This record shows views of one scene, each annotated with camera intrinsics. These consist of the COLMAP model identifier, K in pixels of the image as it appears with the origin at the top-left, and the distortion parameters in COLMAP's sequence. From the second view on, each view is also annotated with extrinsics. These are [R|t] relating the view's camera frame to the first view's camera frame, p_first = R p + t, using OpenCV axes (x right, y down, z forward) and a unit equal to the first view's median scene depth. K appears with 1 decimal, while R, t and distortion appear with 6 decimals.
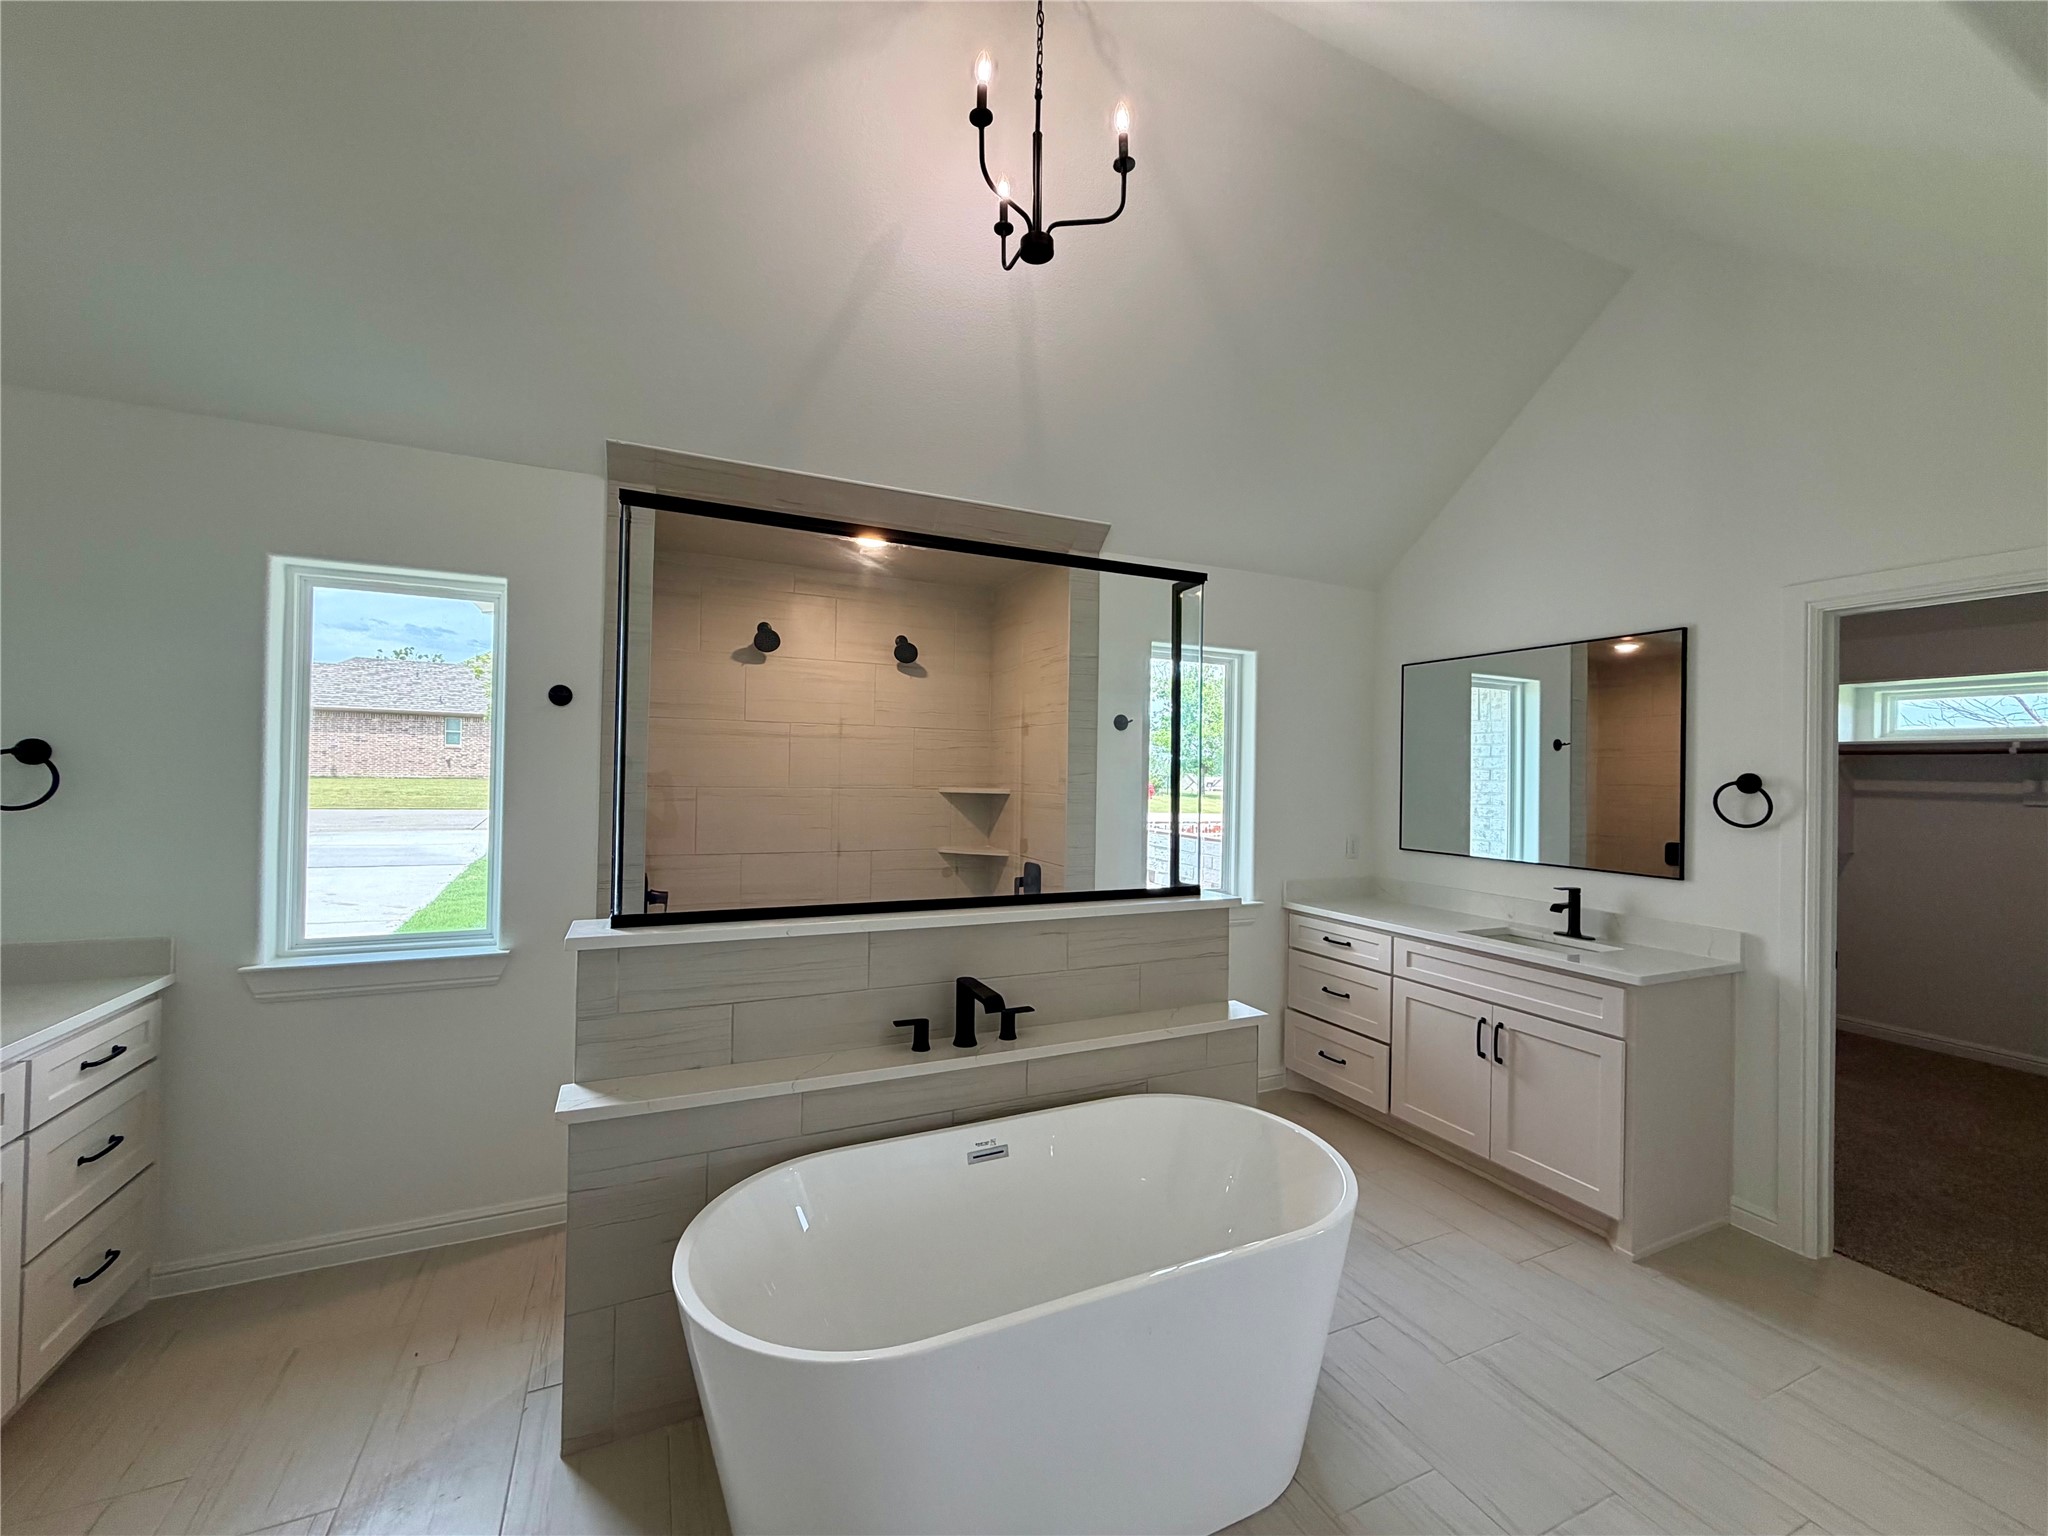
lens RADIAL K [[816.4, 0, 1017.4], [0, 816.4, 770.5], [0, 0, 1]] dist [-0.003692, -0.000083]
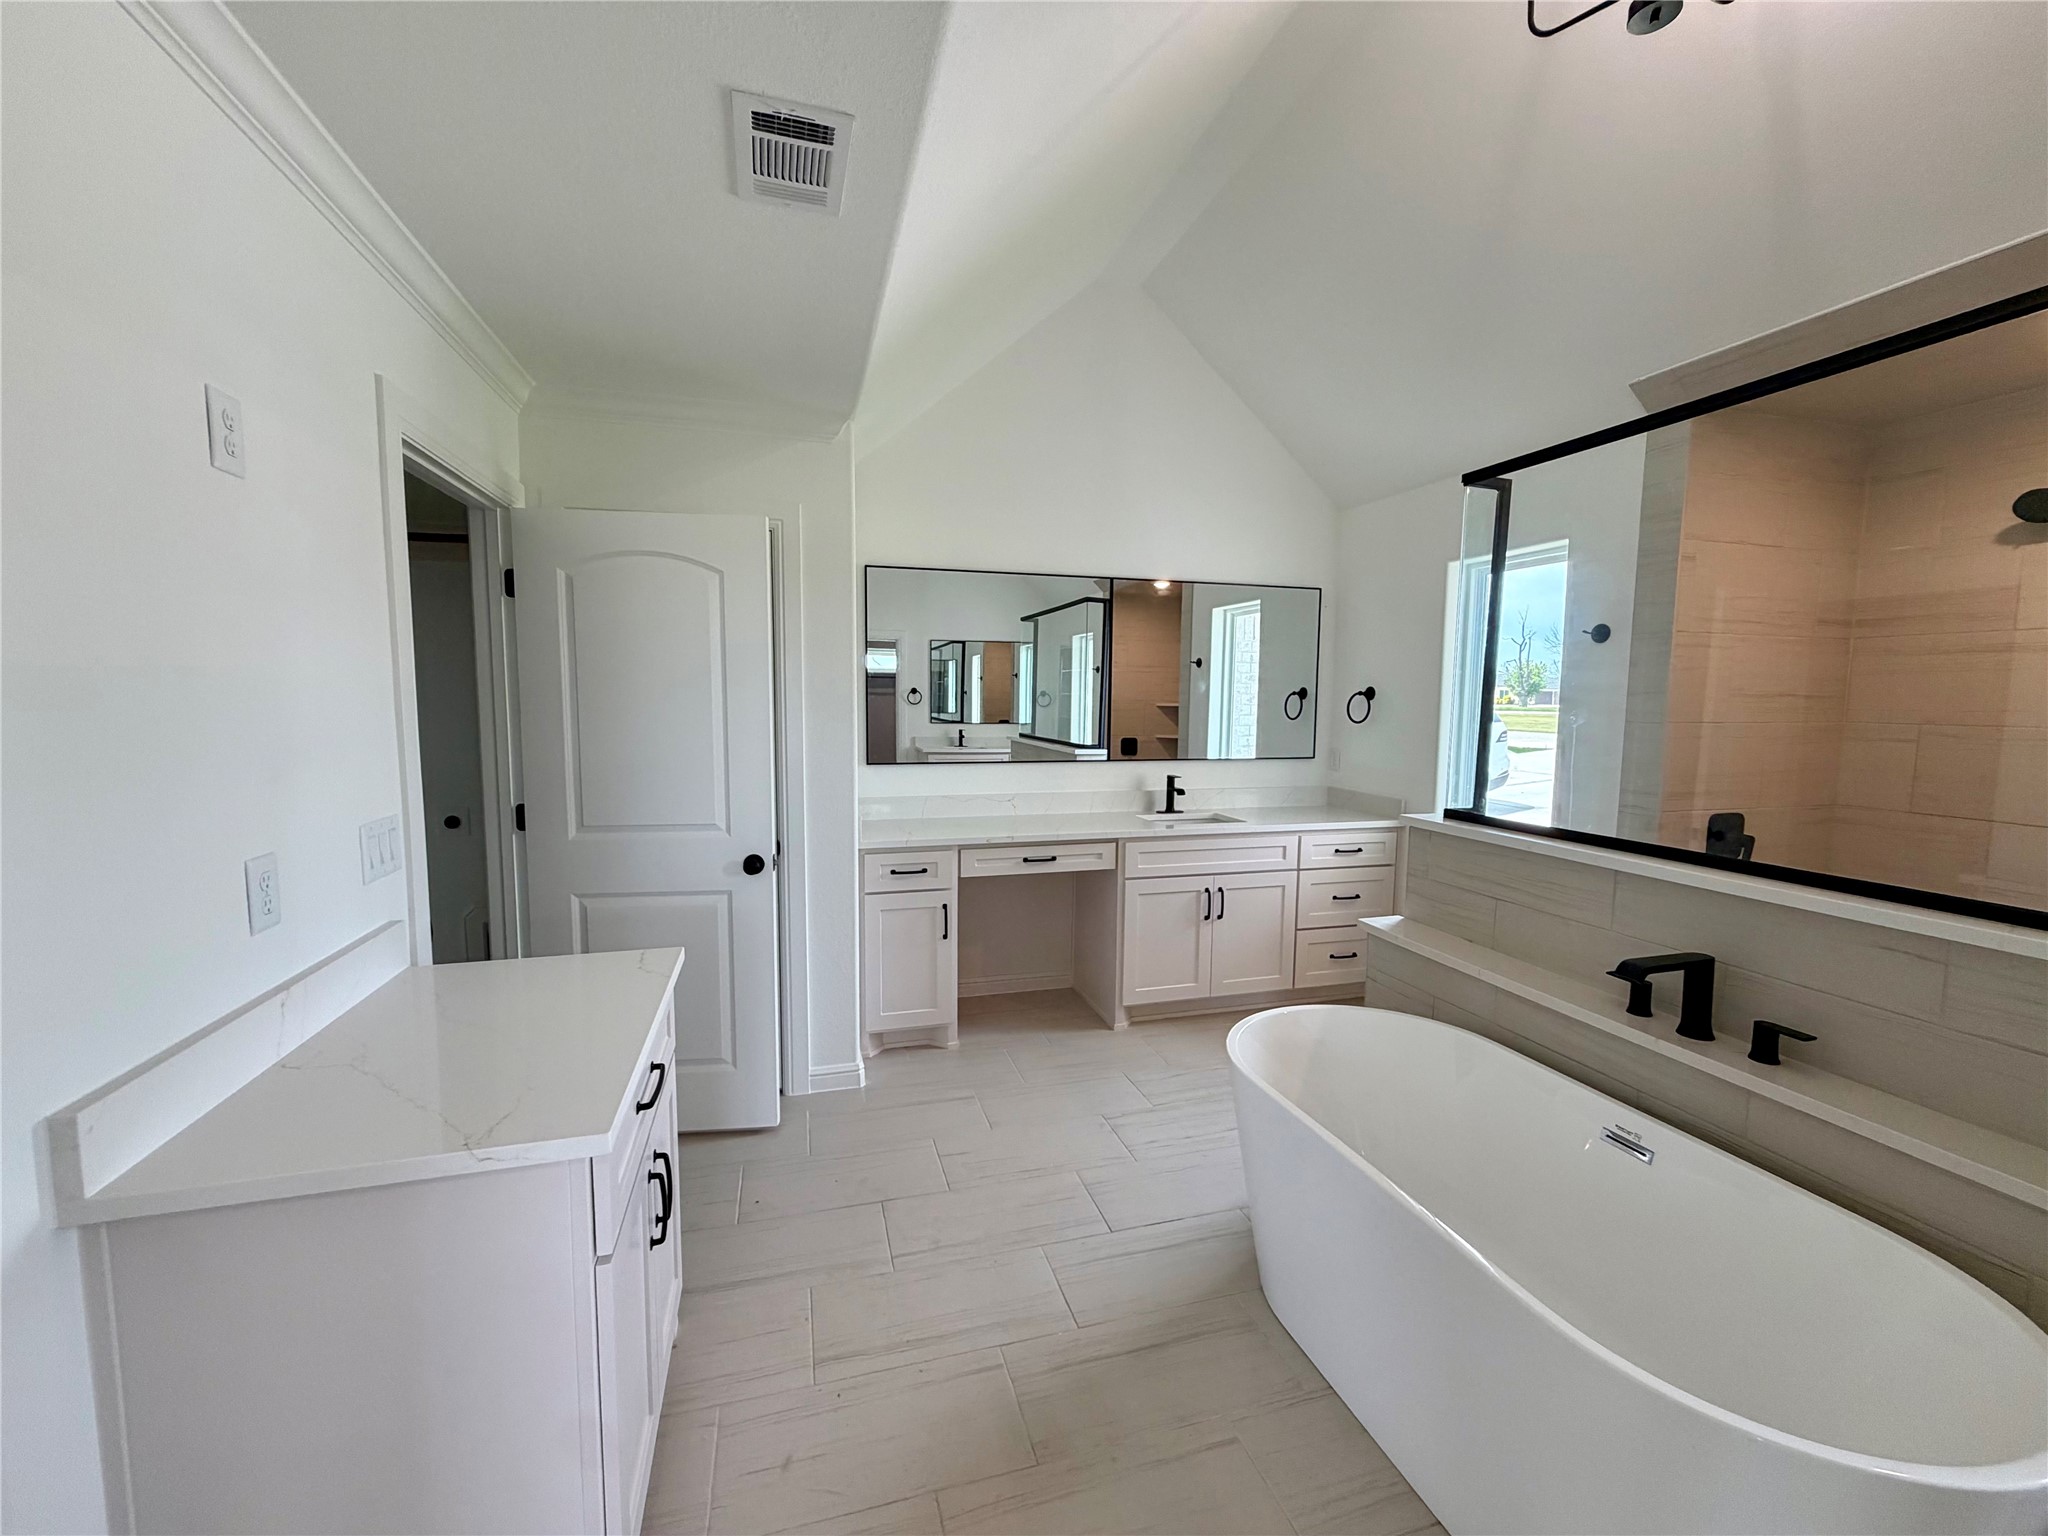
lens RADIAL K [[816.4, 0, 1017.4], [0, 816.4, 770.5], [0, 0, 1]] dist [-0.003692, -0.000083]
pose [[-0.141168, 0.079428, -0.986794, 0.826364], [0.002124, 0.996798, 0.079930, 0.003686], [0.989983, 0.009187, -0.140884, 0.445957]]
